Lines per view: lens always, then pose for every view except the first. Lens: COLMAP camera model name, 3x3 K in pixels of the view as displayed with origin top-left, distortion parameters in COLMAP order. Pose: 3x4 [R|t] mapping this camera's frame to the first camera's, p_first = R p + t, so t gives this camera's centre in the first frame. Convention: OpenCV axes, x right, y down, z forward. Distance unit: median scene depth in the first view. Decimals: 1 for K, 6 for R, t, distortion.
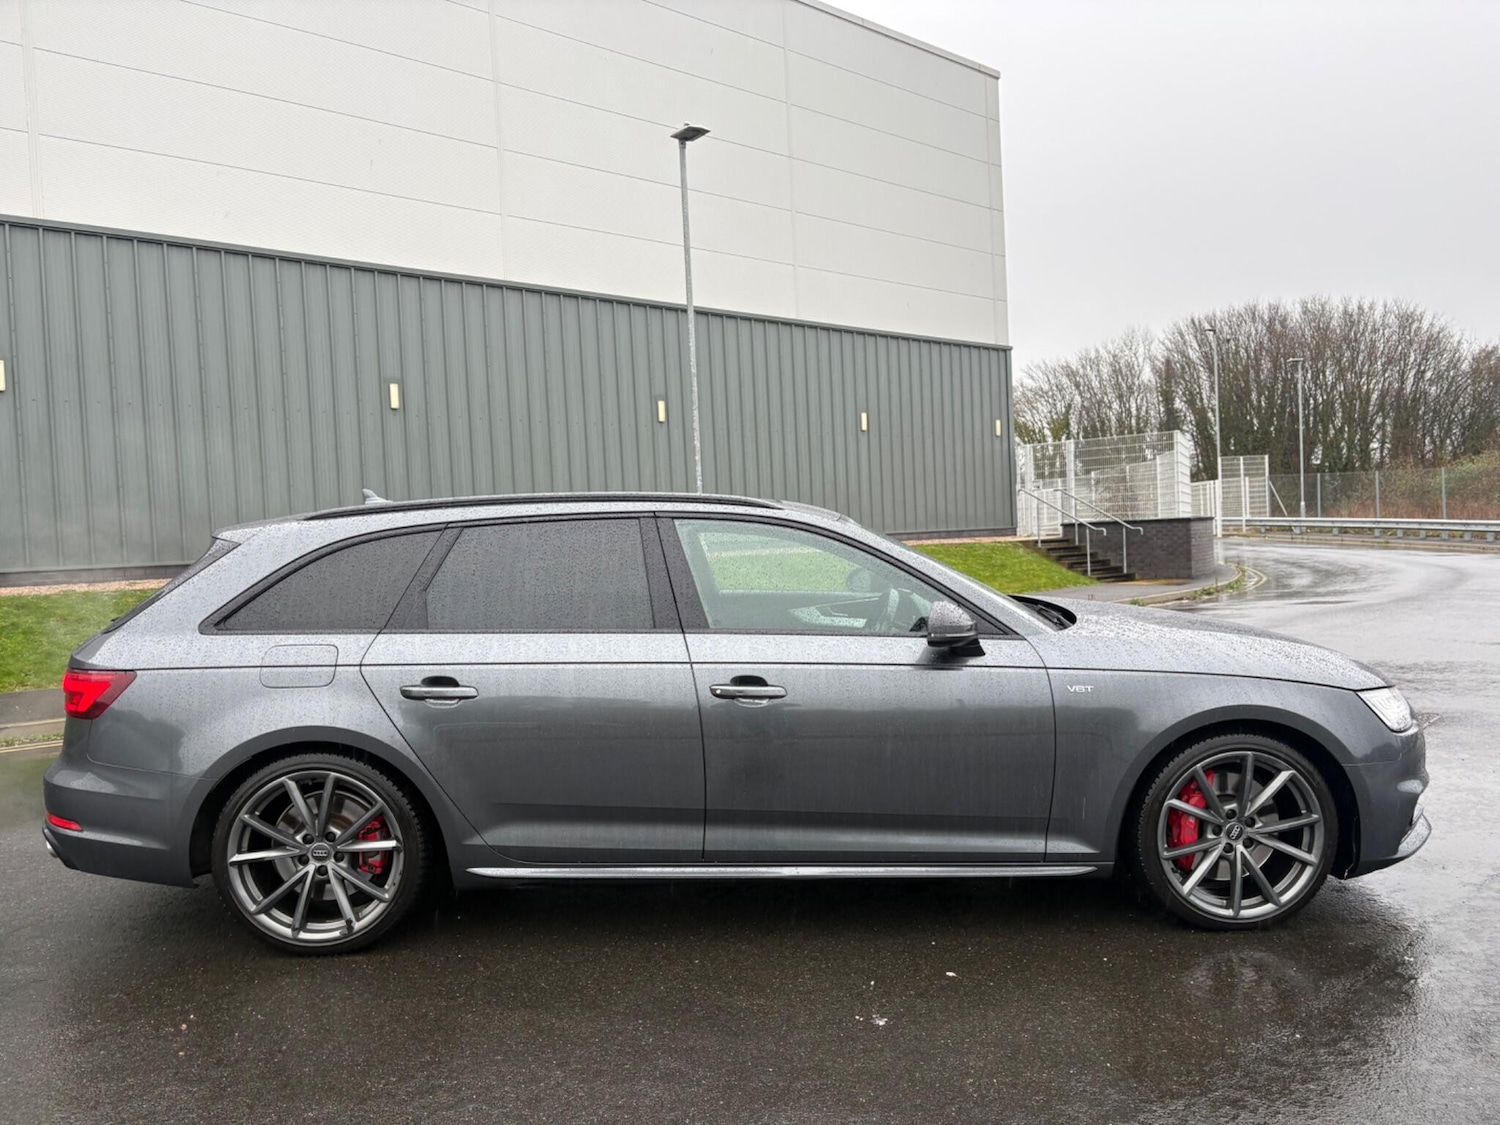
lens RADIAL K [[1116.8, 0, 757.9], [0, 1116.8, 565.5], [0, 0, 1]] dist [0.044494, -0.043819]
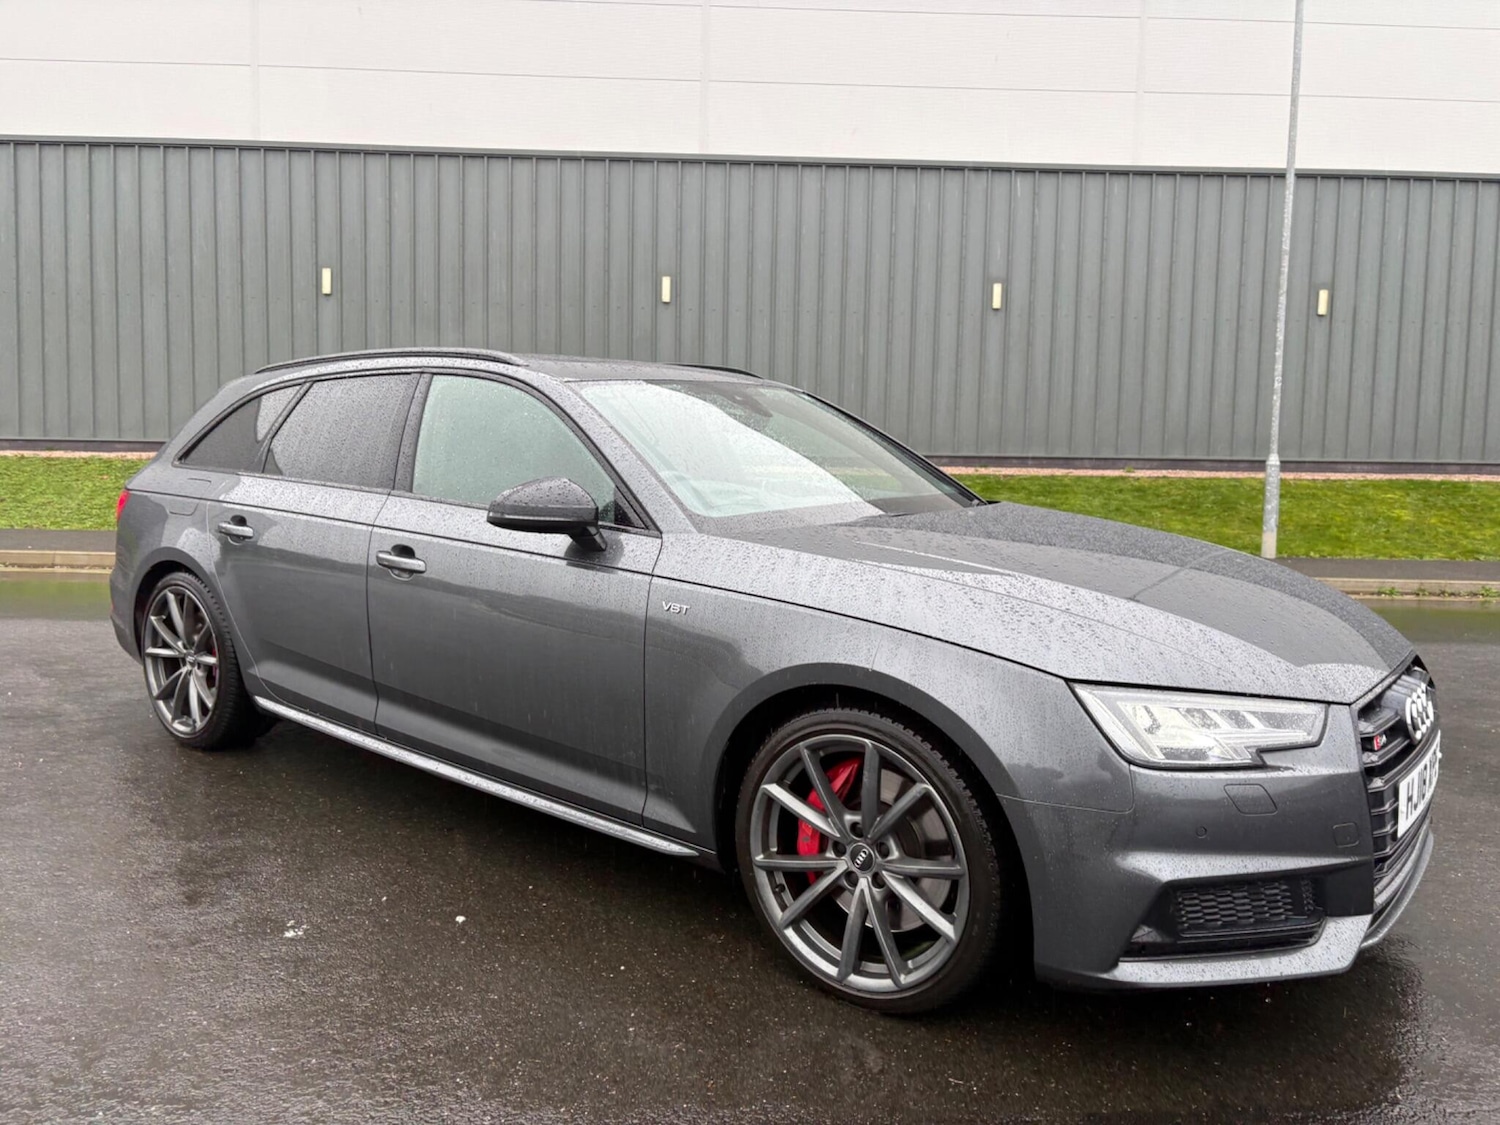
lens RADIAL K [[1113.4, 0, 769.9], [0, 1113.4, 539.0], [0, 0, 1]] dist [0.045900, -0.049922]
pose [[0.780727, 0.098338, -0.617086, 0.759575], [-0.064695, 0.994953, 0.076705, 0.004767], [0.621514, -0.019963, 0.783148, 0.454429]]
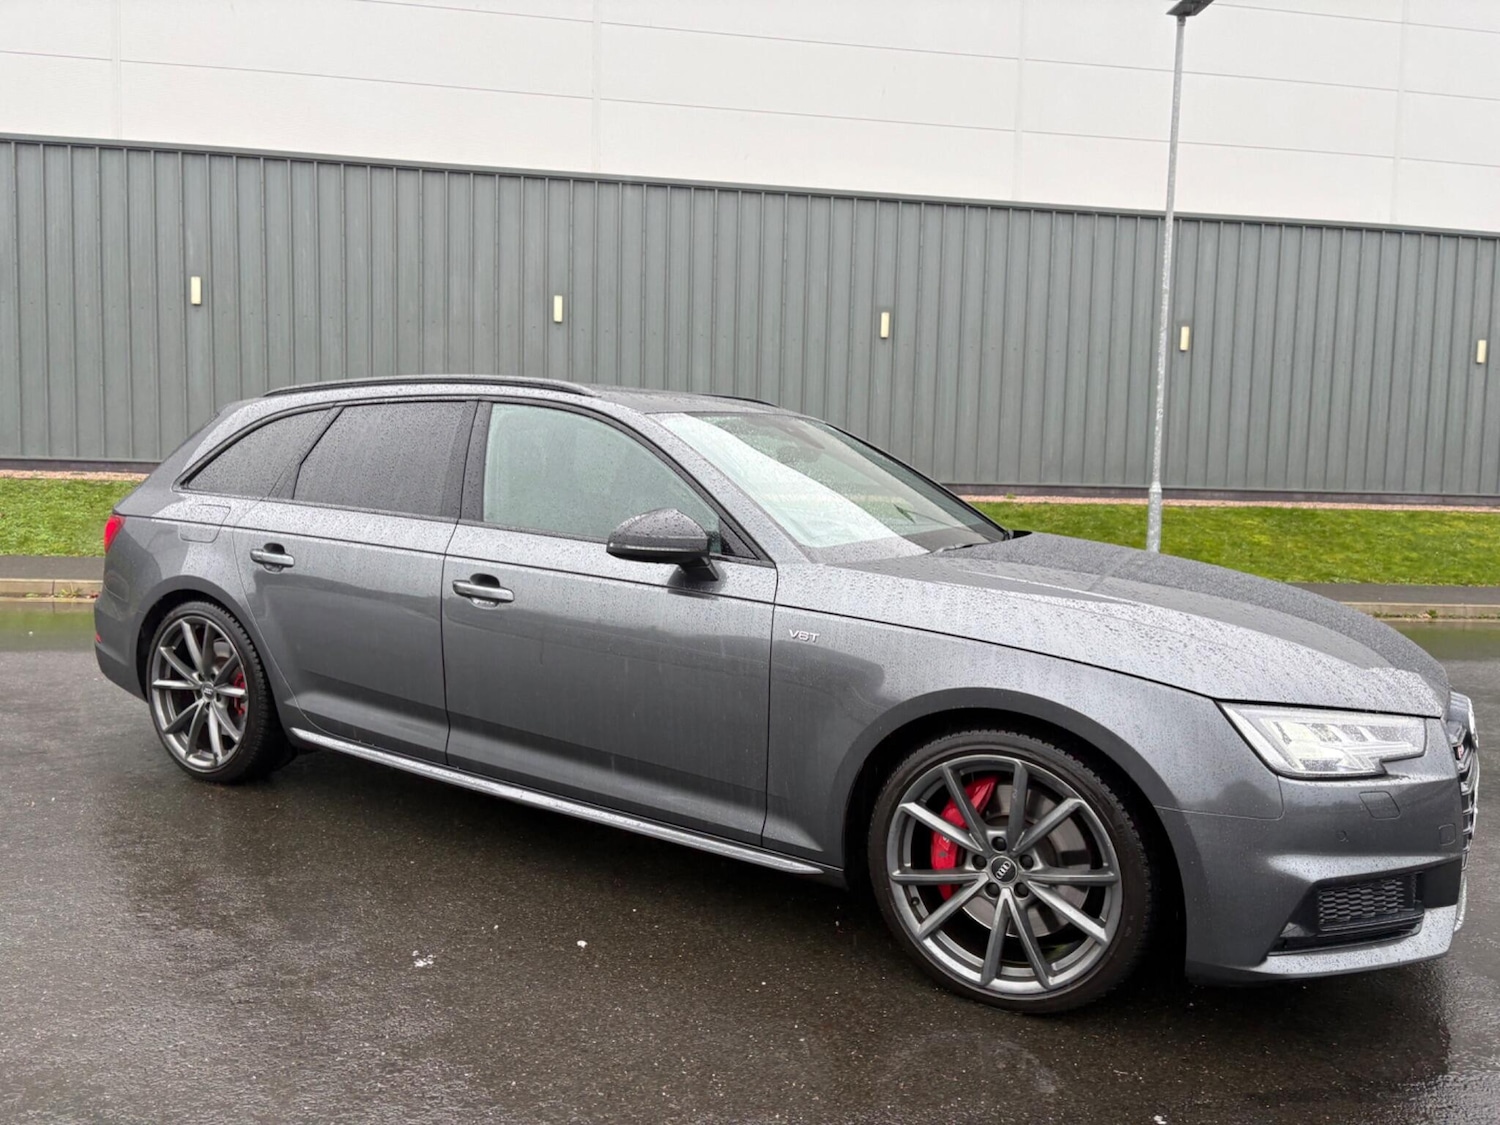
lens RADIAL K [[1116.8, 0, 757.9], [0, 1116.8, 565.5], [0, 0, 1]] dist [0.044494, -0.043819]
pose [[0.846788, 0.099934, -0.522458, 0.634241], [-0.072820, 0.994725, 0.072243, 0.009356], [0.526922, -0.023129, 0.849599, 0.328001]]
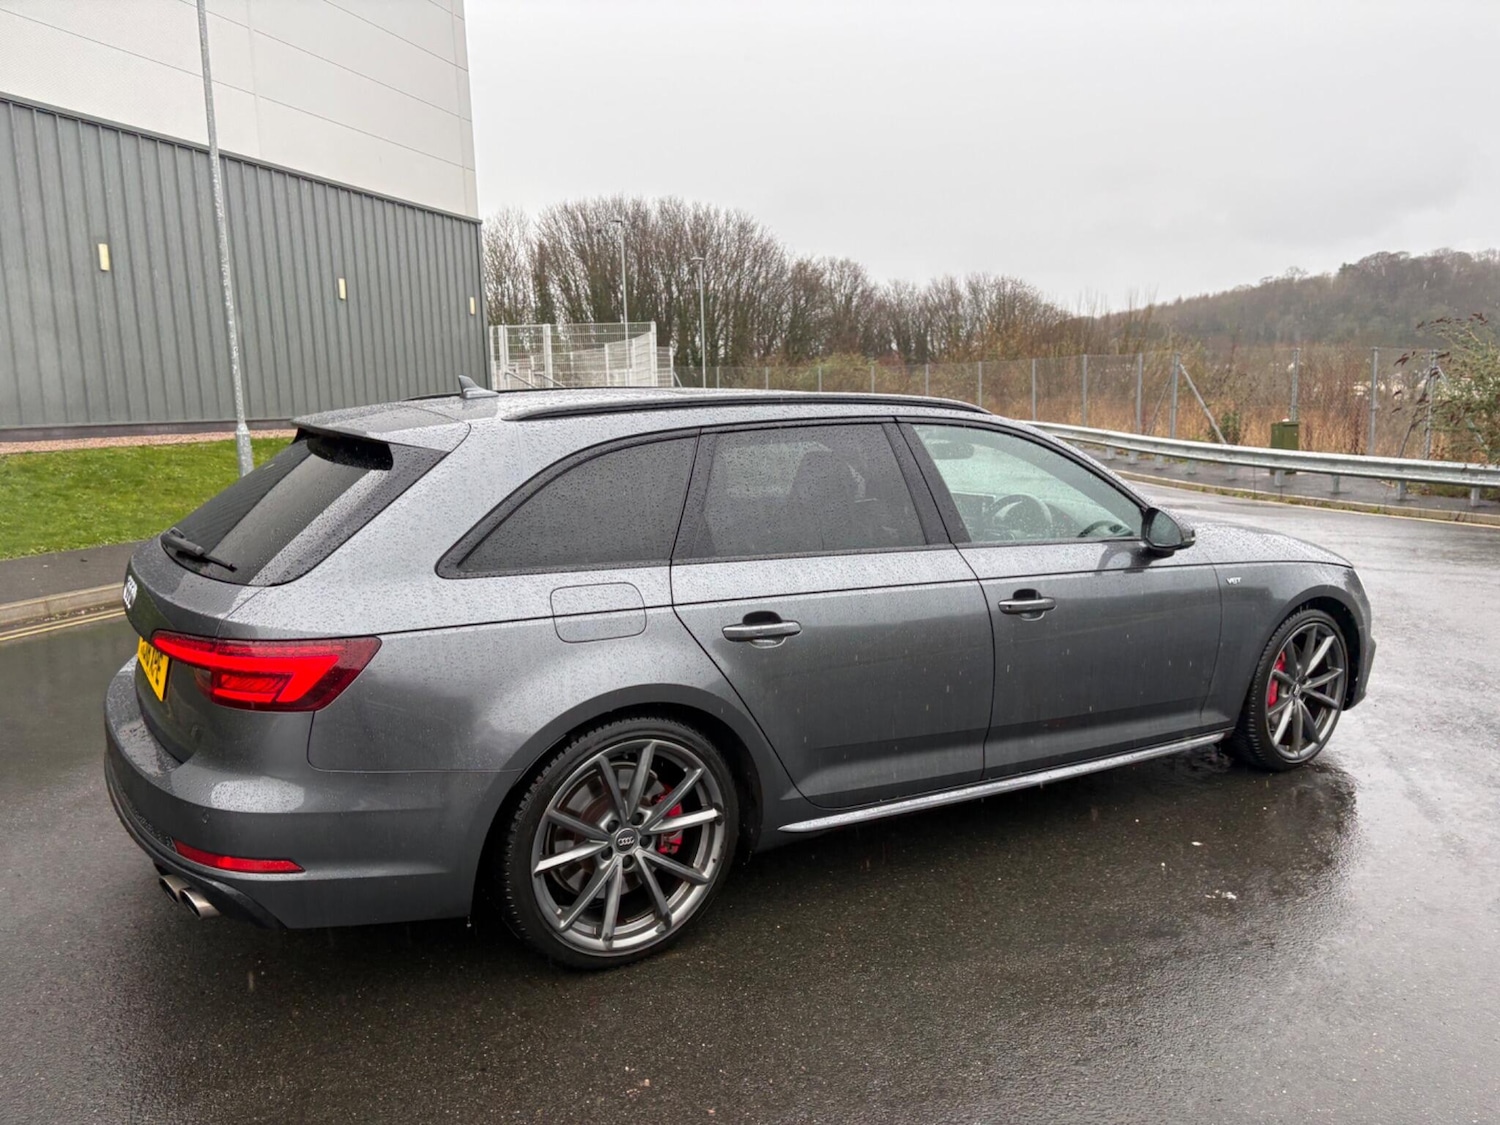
lens RADIAL K [[1124.1, 0, 742.7], [0, 1124.1, 559.5], [0, 0, 1]] dist [0.033550, -0.009927]
pose [[0.852758, -0.051133, 0.519797, -0.708795], [-0.001239, 0.994996, 0.099911, -0.024428], [-0.522304, -0.085844, 0.848427, 0.282386]]
